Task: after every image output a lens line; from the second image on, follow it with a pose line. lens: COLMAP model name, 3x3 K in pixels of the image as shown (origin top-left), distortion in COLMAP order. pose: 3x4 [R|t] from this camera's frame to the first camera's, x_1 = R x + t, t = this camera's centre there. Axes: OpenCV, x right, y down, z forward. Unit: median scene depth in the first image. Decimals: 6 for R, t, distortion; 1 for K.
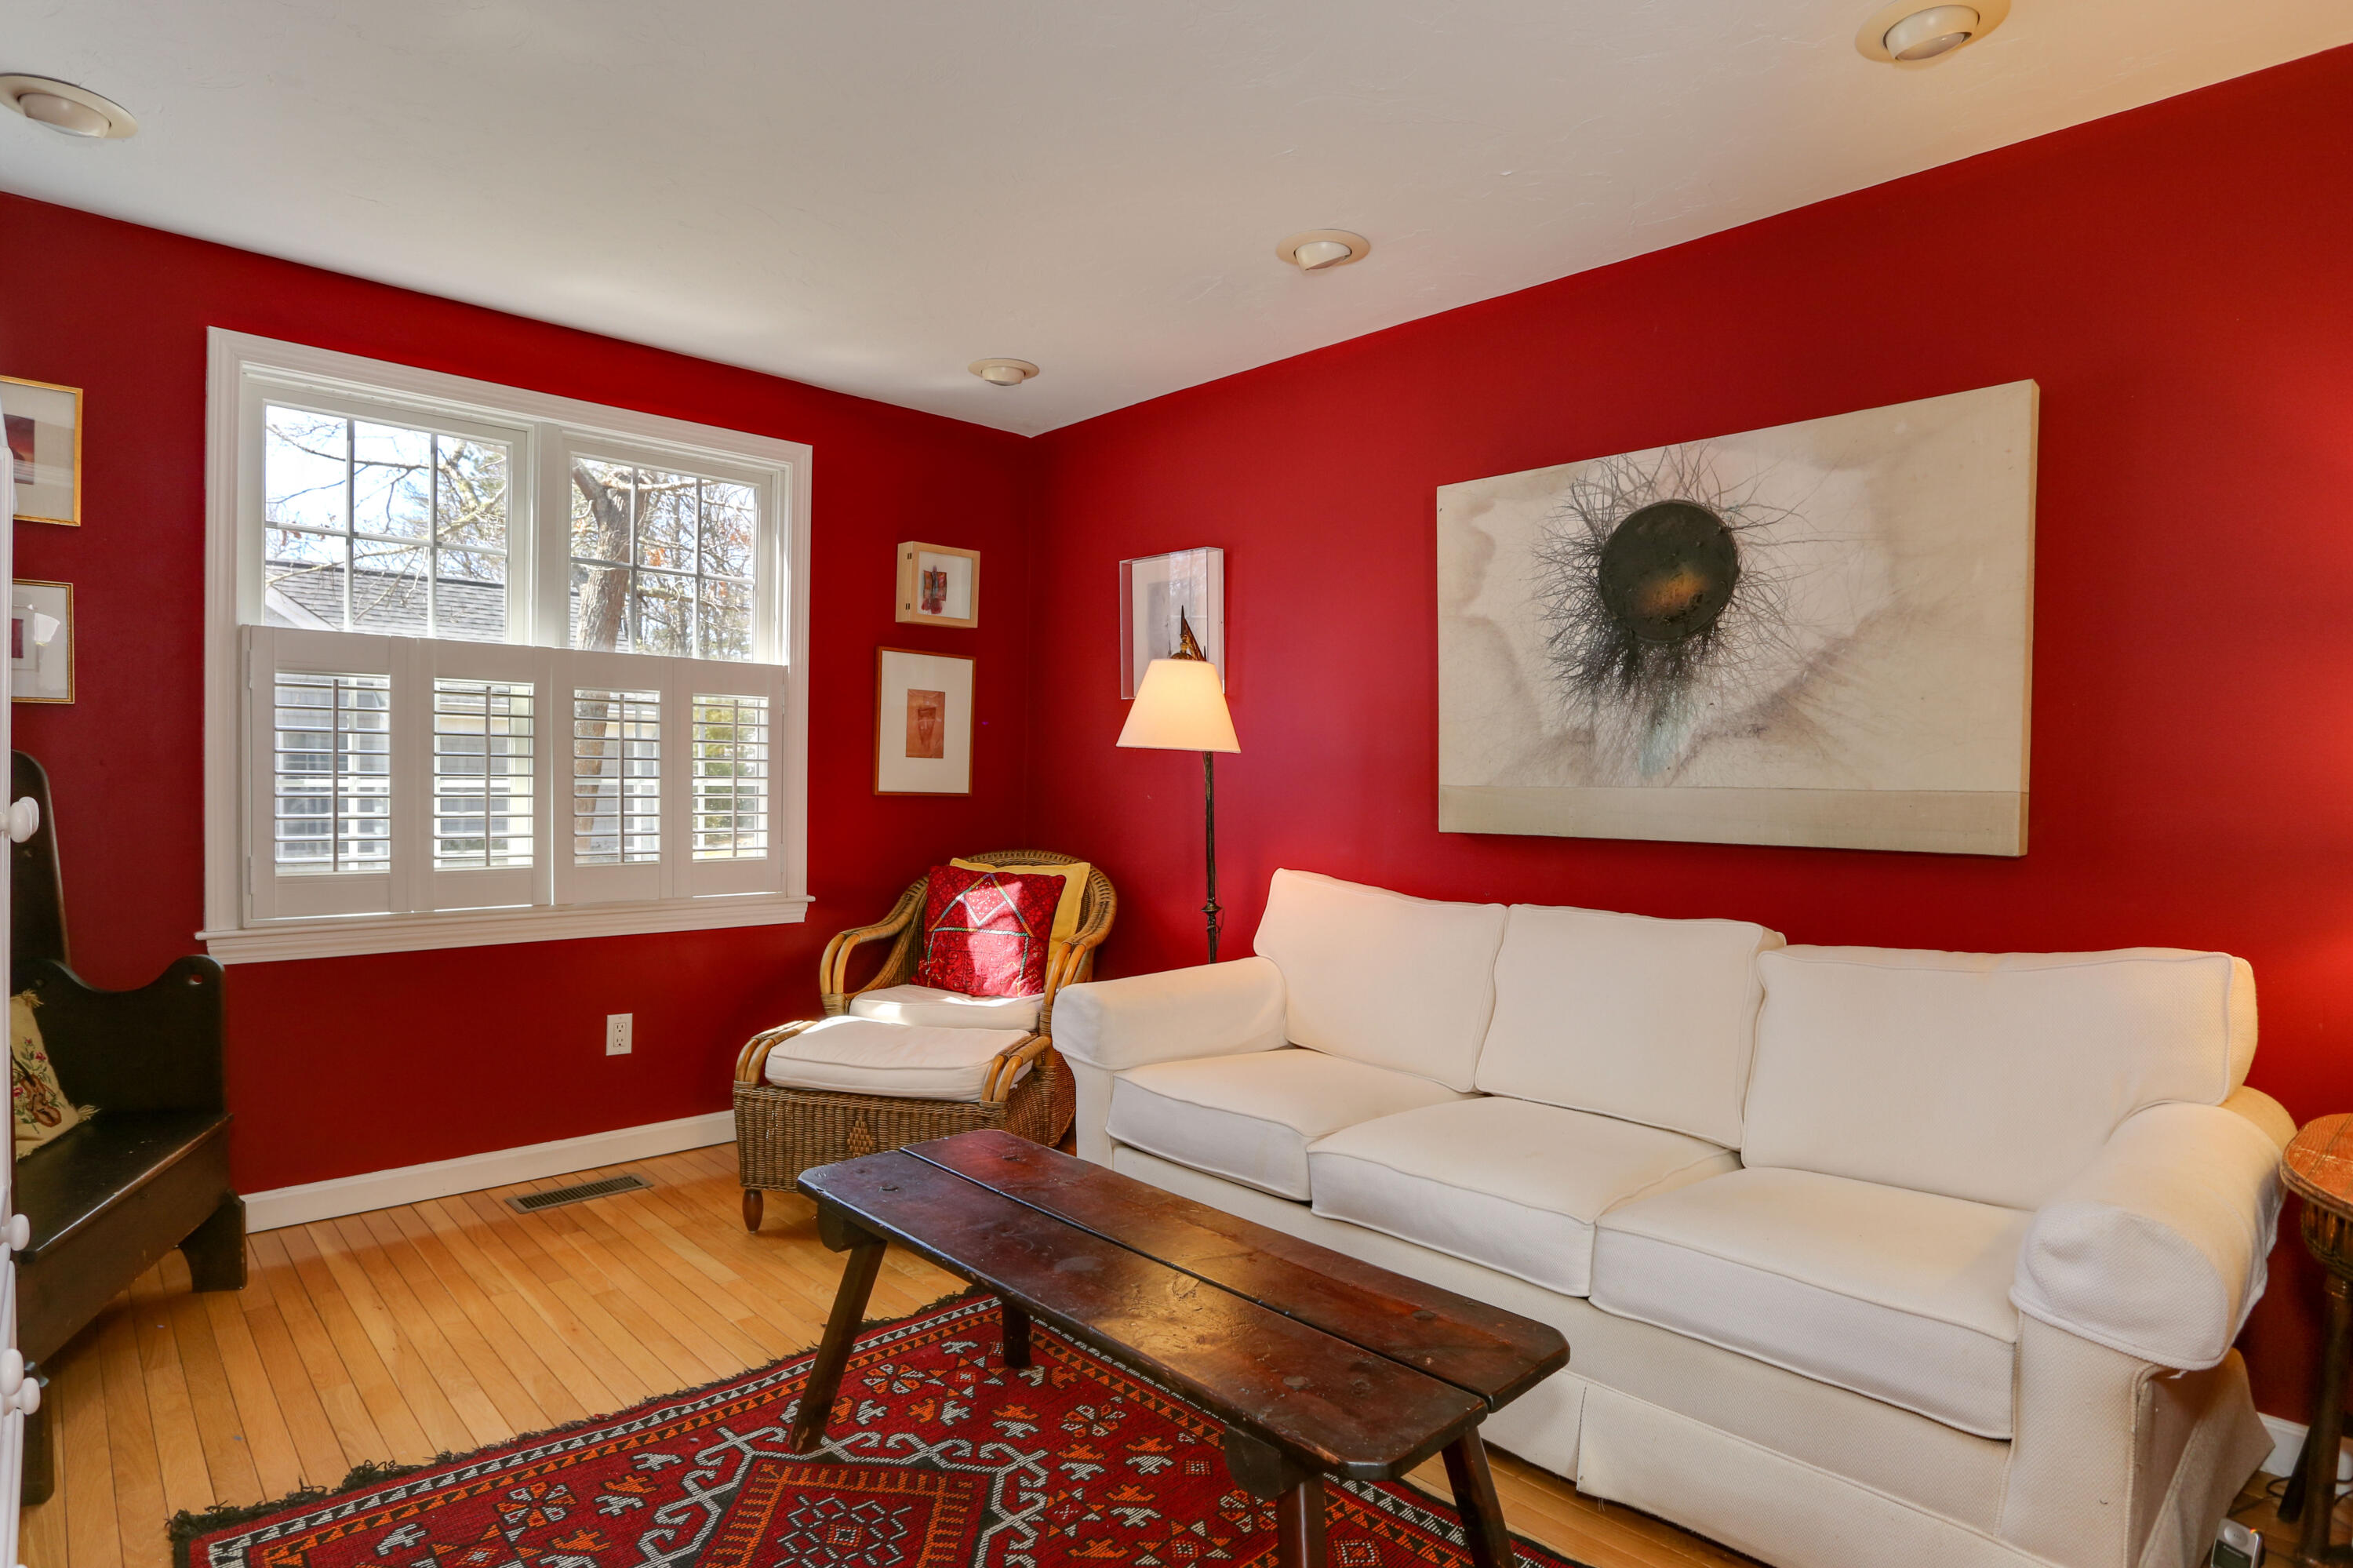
lens RADIAL K [[1271.2, 0, 1138.4], [0, 1271.2, 787.5], [0, 0, 1]] dist [-0.076643, 0.042215]
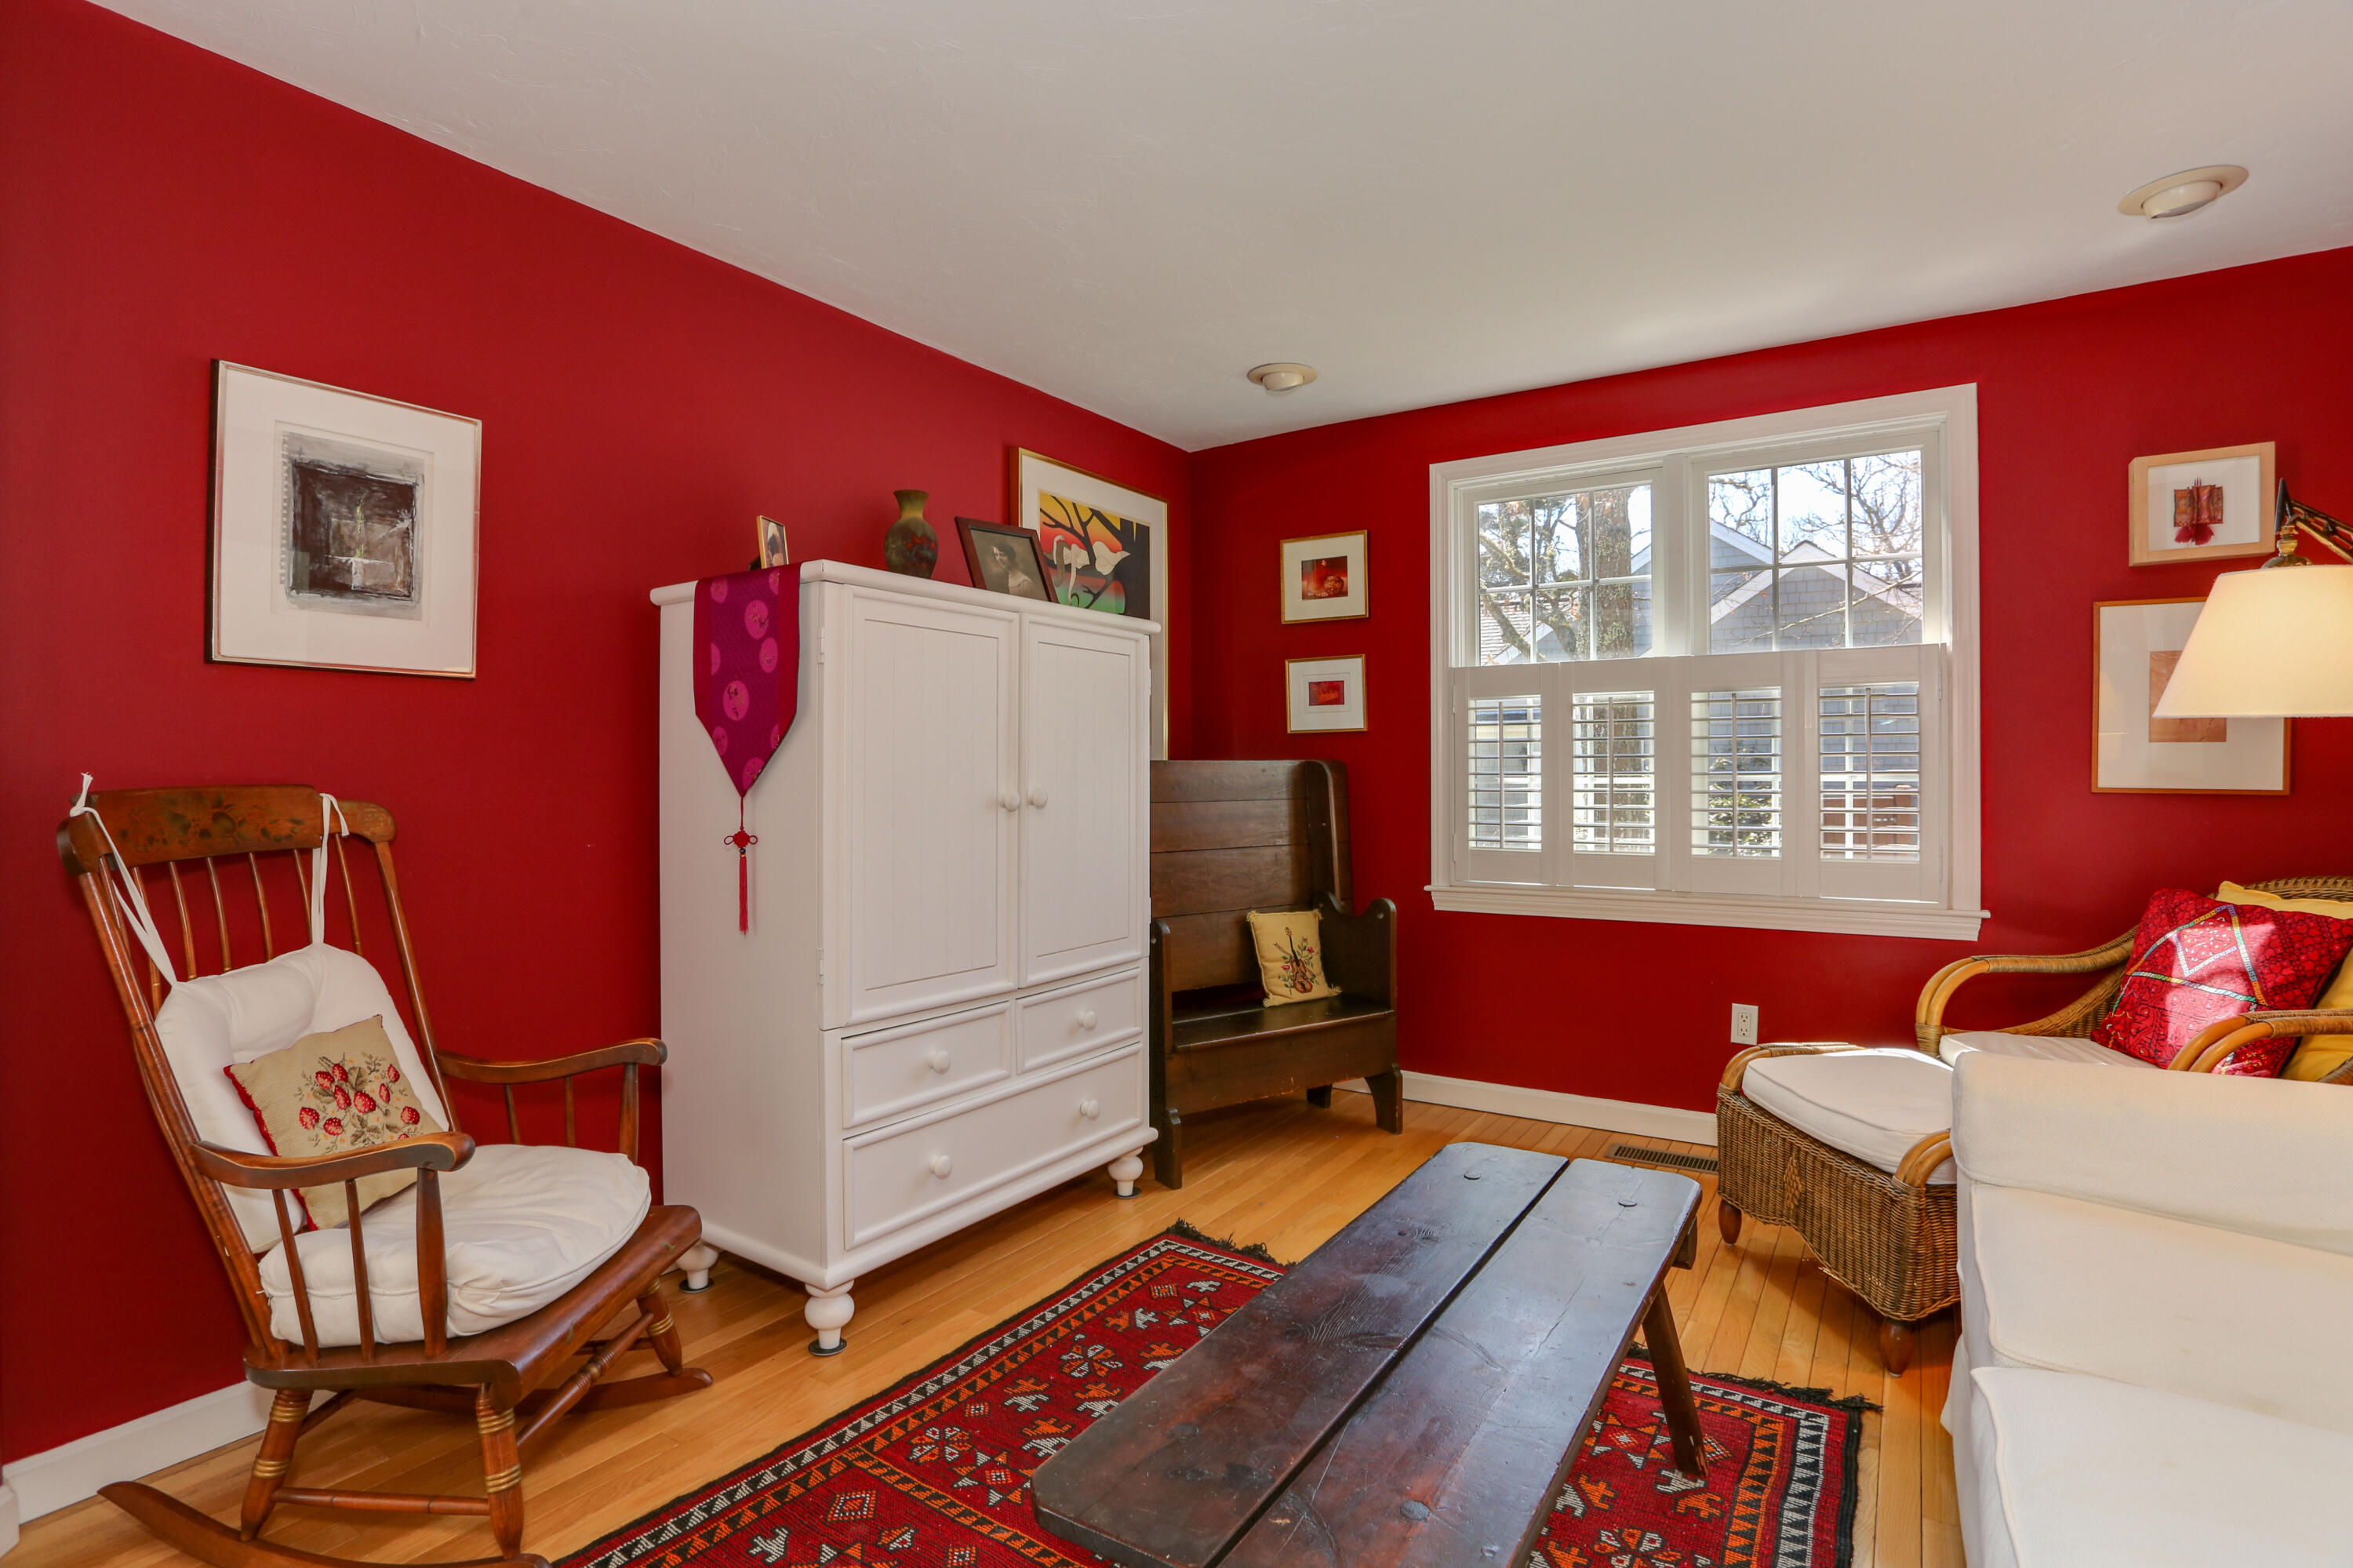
lens RADIAL K [[1152.0, 0, 1169.3], [0, 1152.0, 760.1], [0, 0, 1]] dist [-0.065683, 0.030254]
pose [[0.222244, -0.022972, -0.974720, 0.408125], [0.000743, 0.999726, -0.023392, 0.002201], [0.974991, 0.004474, 0.222201, 0.350529]]
